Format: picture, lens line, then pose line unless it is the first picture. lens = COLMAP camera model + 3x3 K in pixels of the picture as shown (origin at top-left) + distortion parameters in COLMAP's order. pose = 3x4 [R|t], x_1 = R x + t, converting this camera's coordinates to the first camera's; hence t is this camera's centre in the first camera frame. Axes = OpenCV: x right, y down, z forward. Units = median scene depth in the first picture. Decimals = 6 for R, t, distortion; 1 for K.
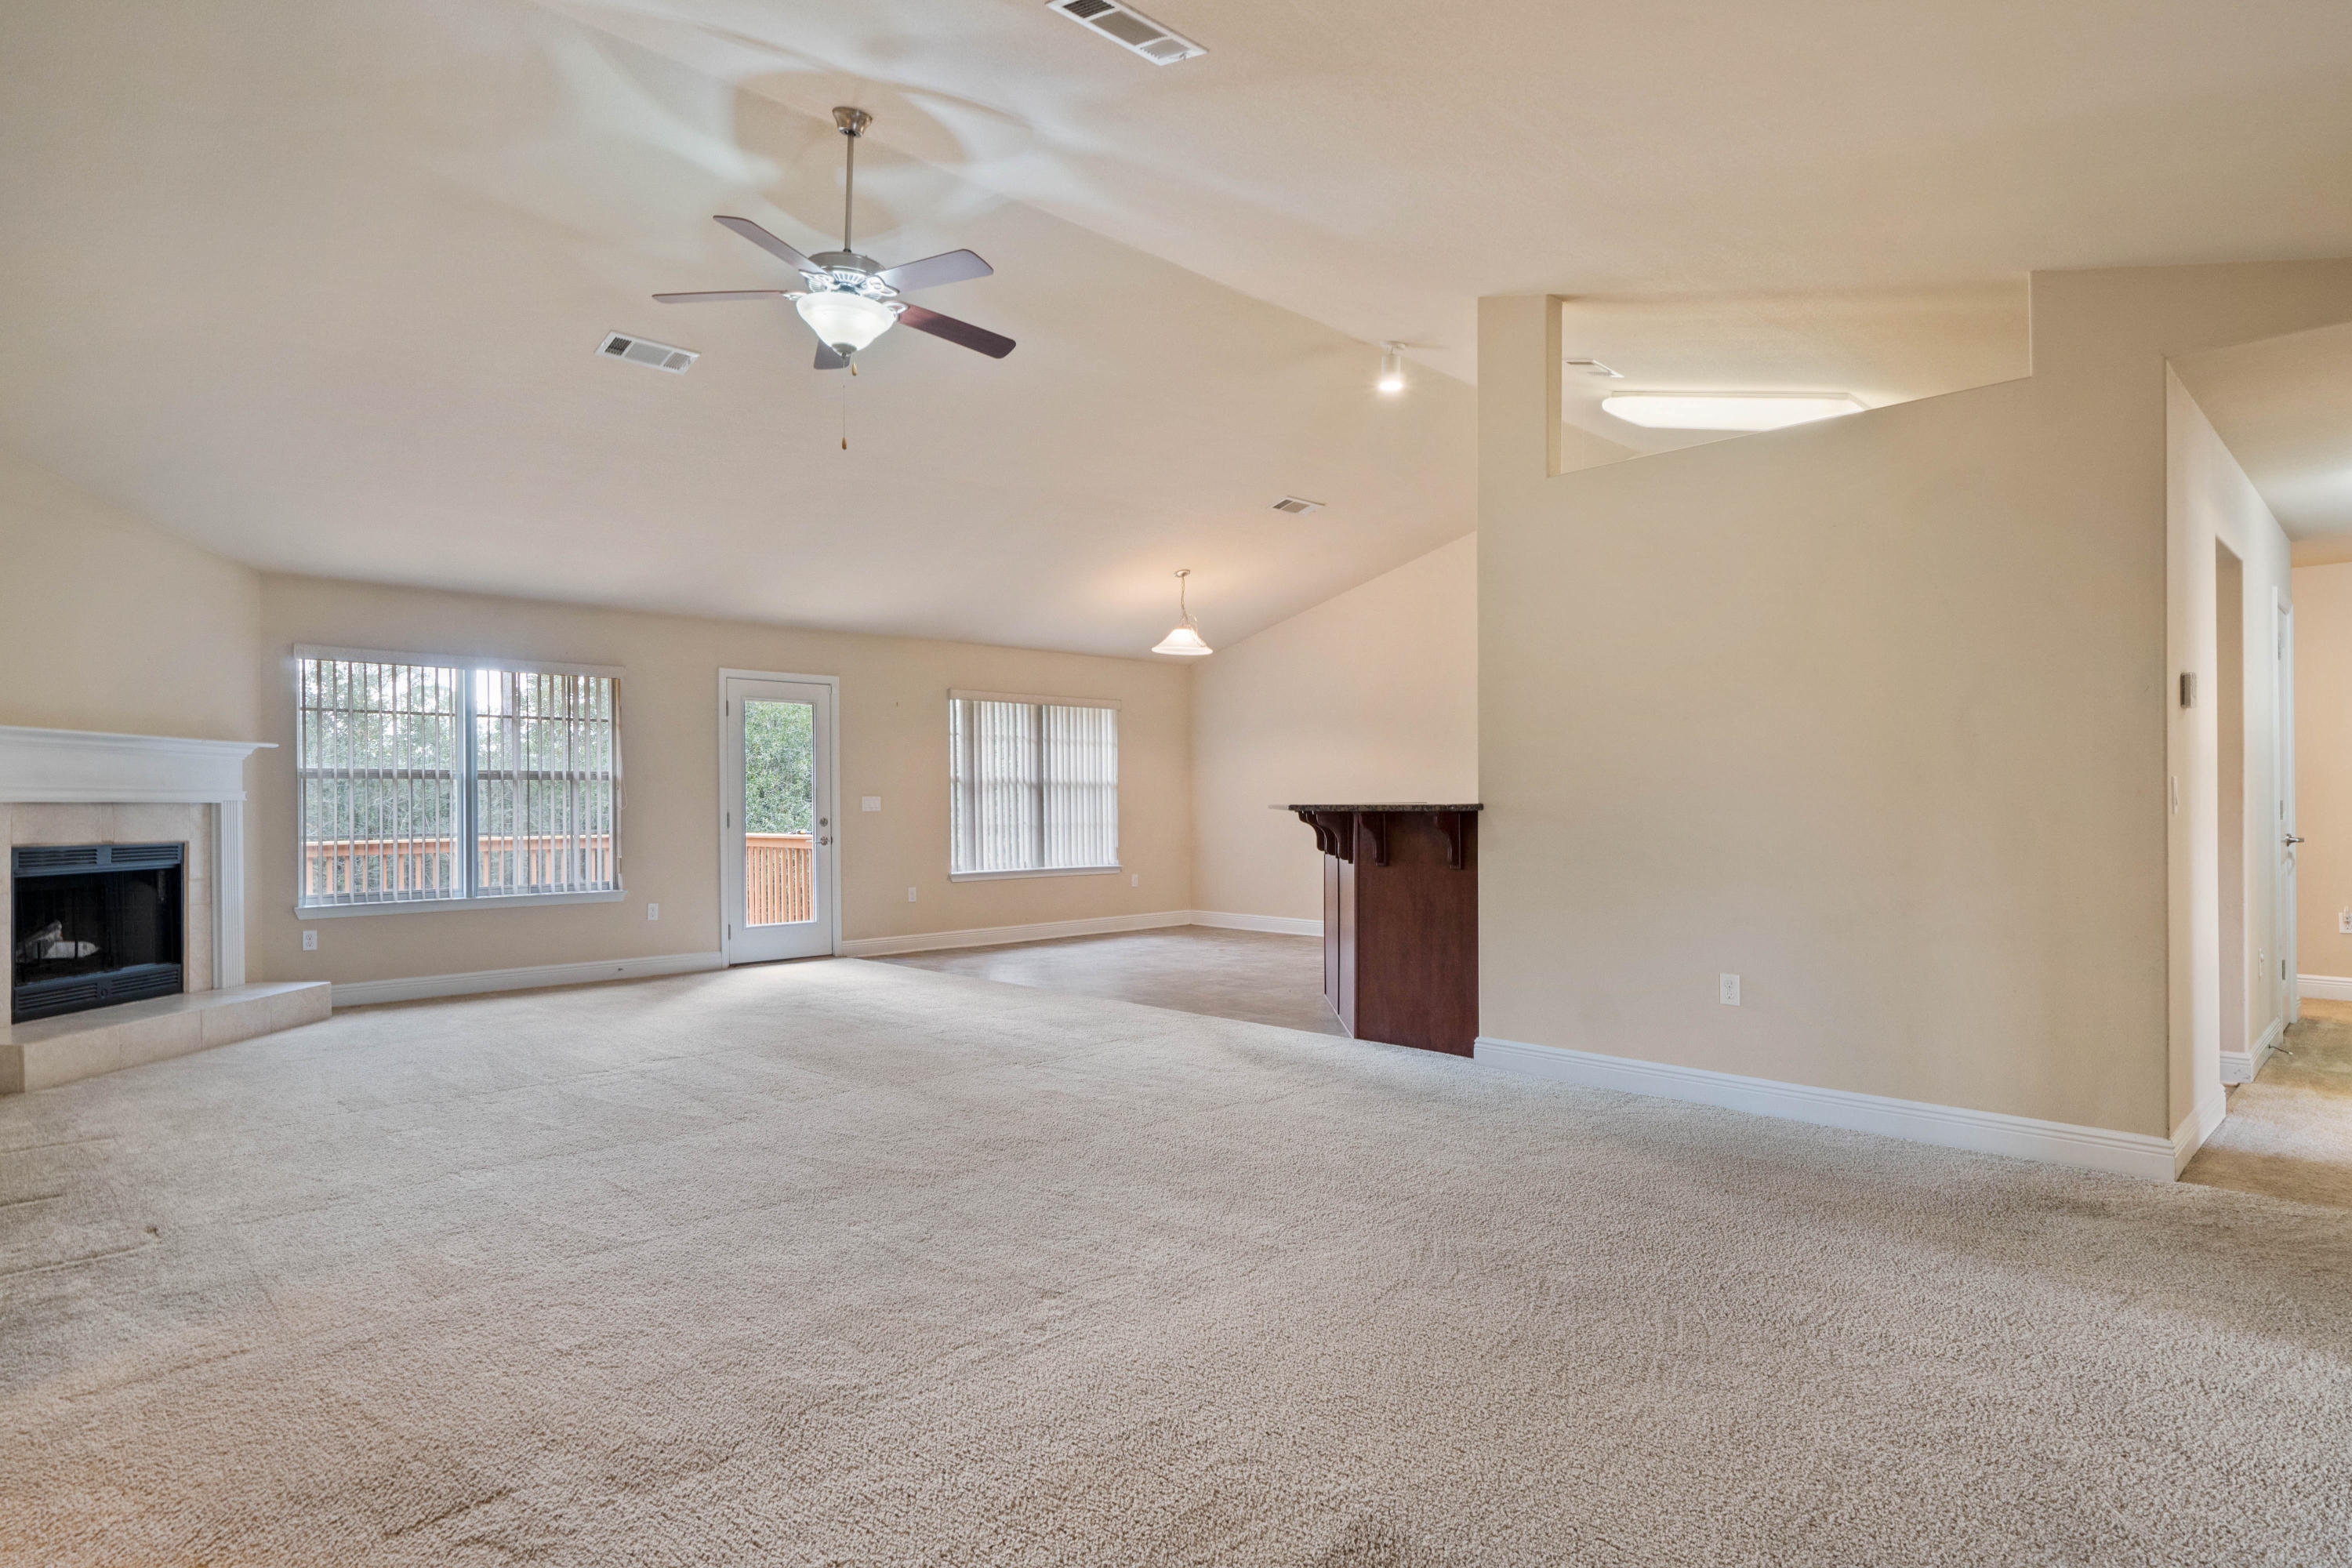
lens RADIAL K [[1264.0, 0, 1157.6], [0, 1264.0, 799.6], [0, 0, 1]] dist [-0.001166, 0.000506]
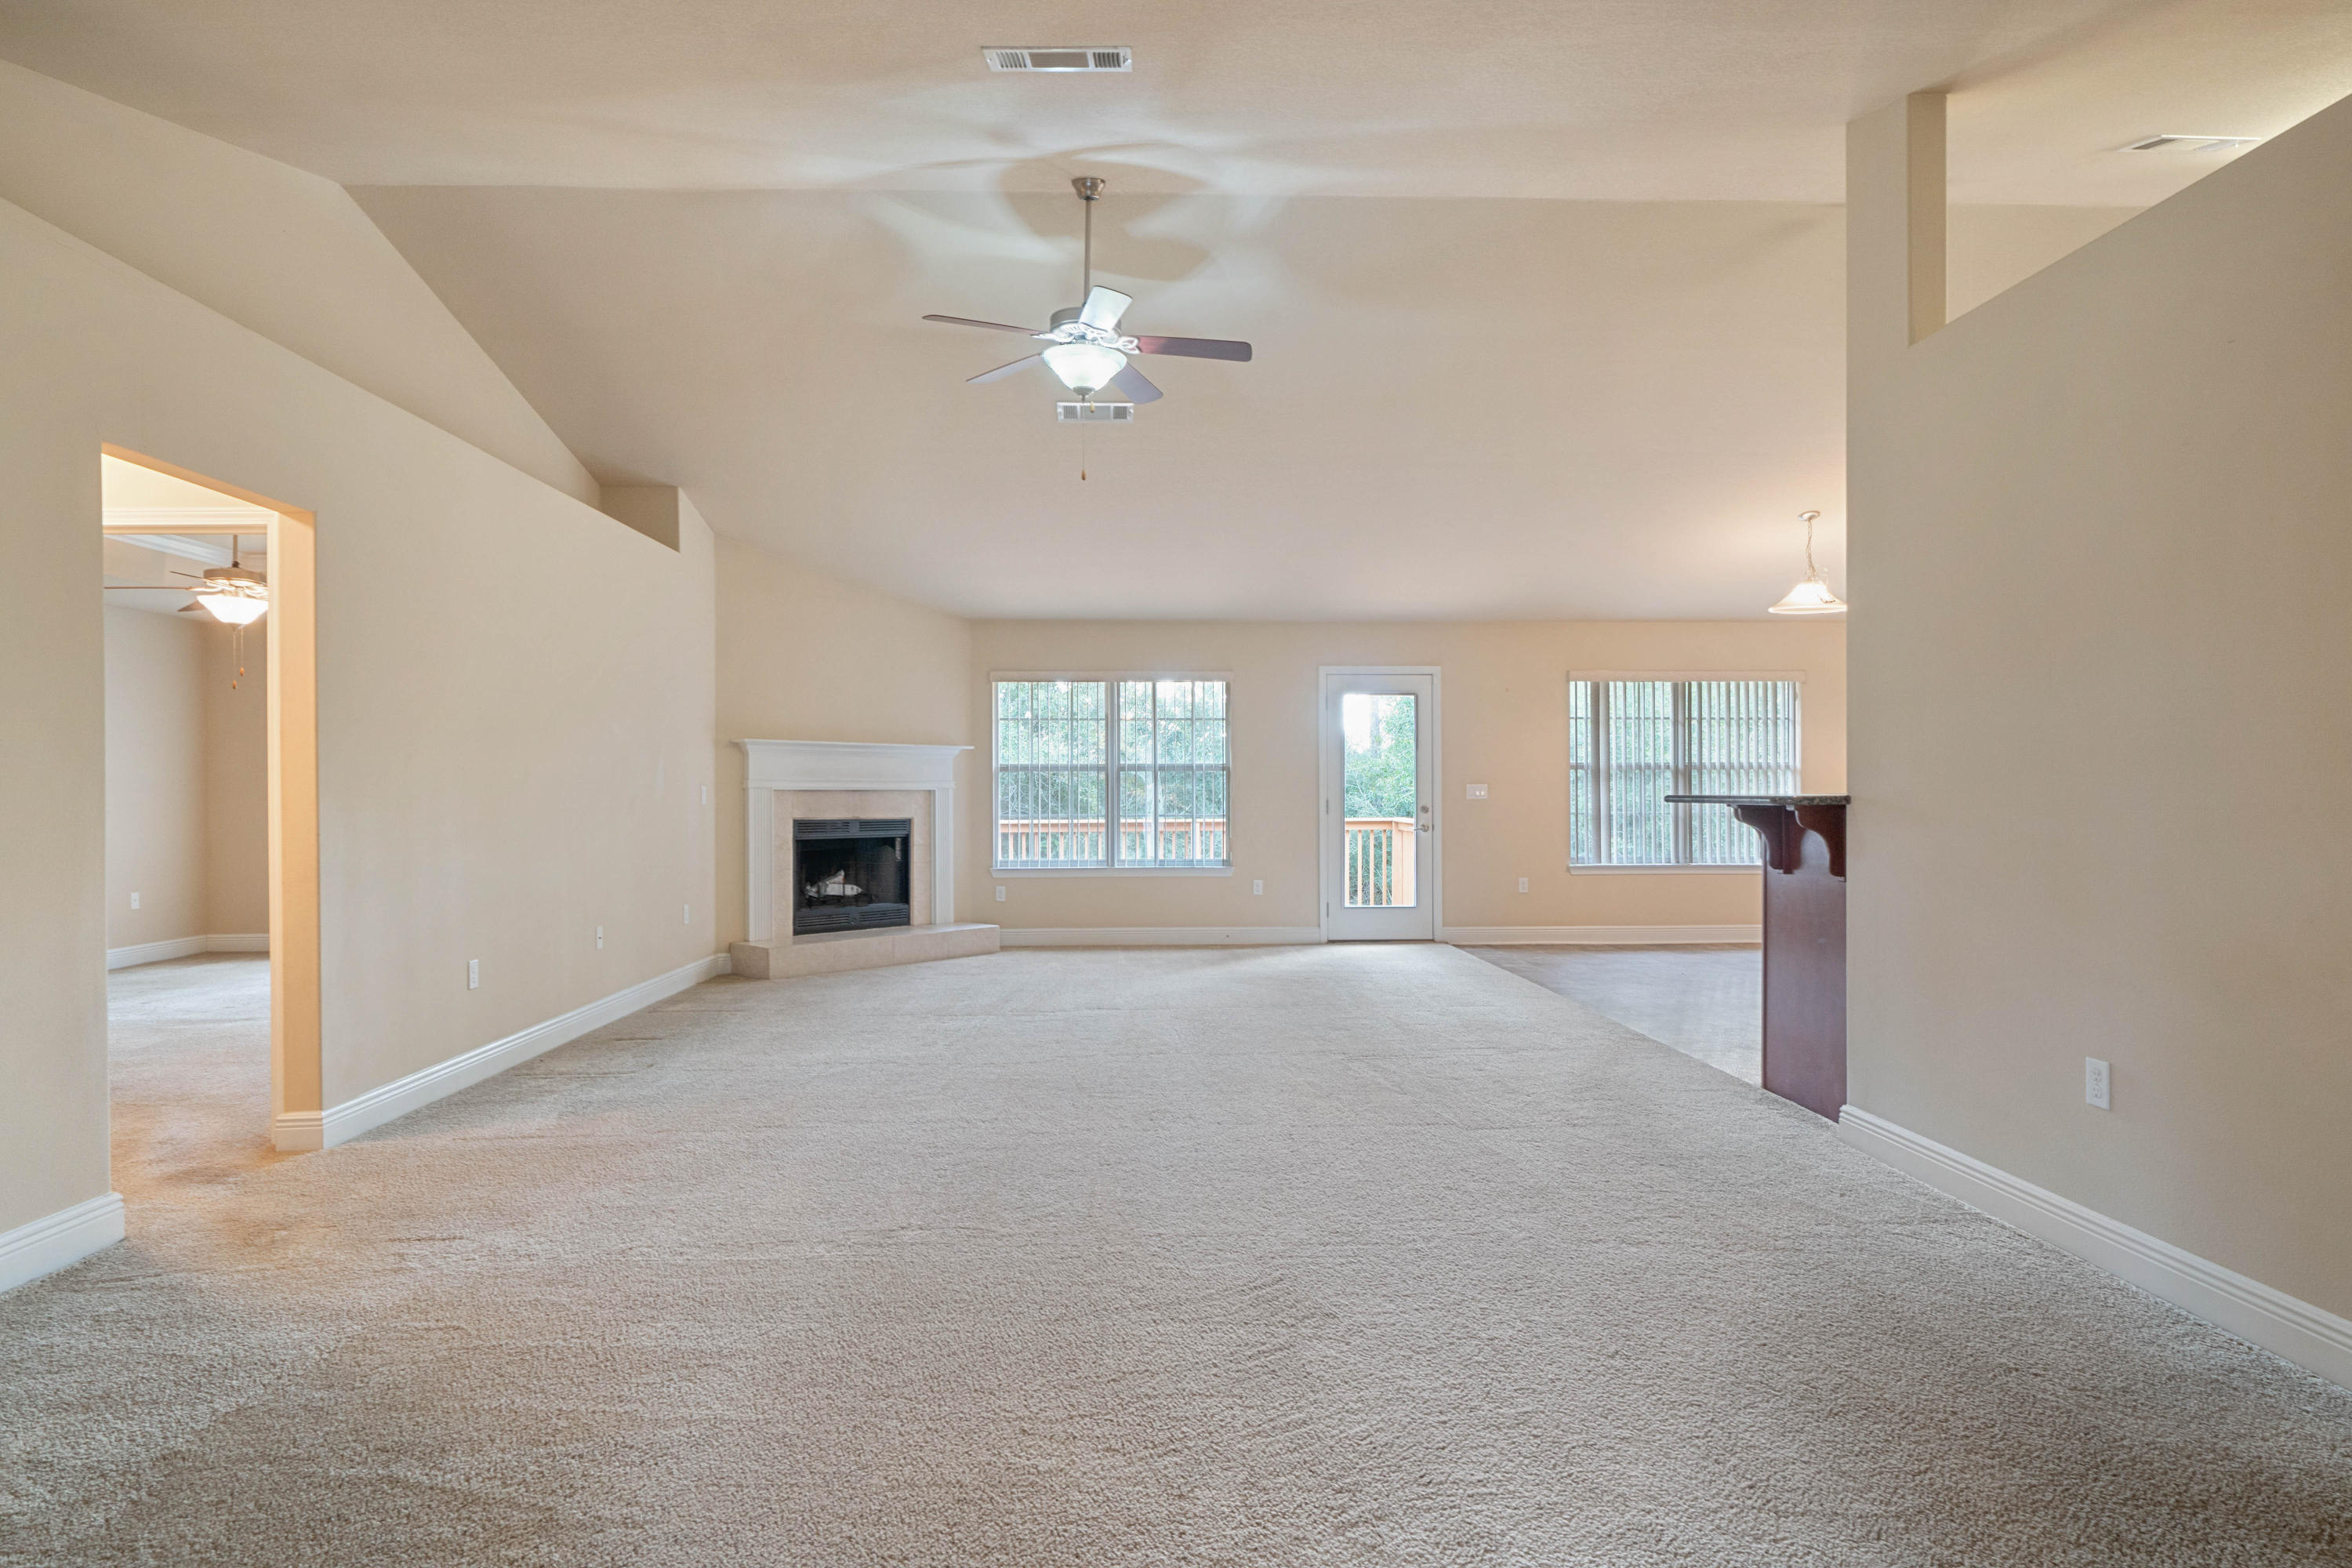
lens RADIAL K [[1264.0, 0, 1157.0], [0, 1264.0, 788.5], [0, 0, 1]] dist [-0.001166, 0.000506]
pose [[0.743905, 0.000906, -0.668284, 0.373107], [0.001012, 0.999996, 0.002482, -0.002667], [0.668284, -0.002523, 0.743902, 0.135271]]
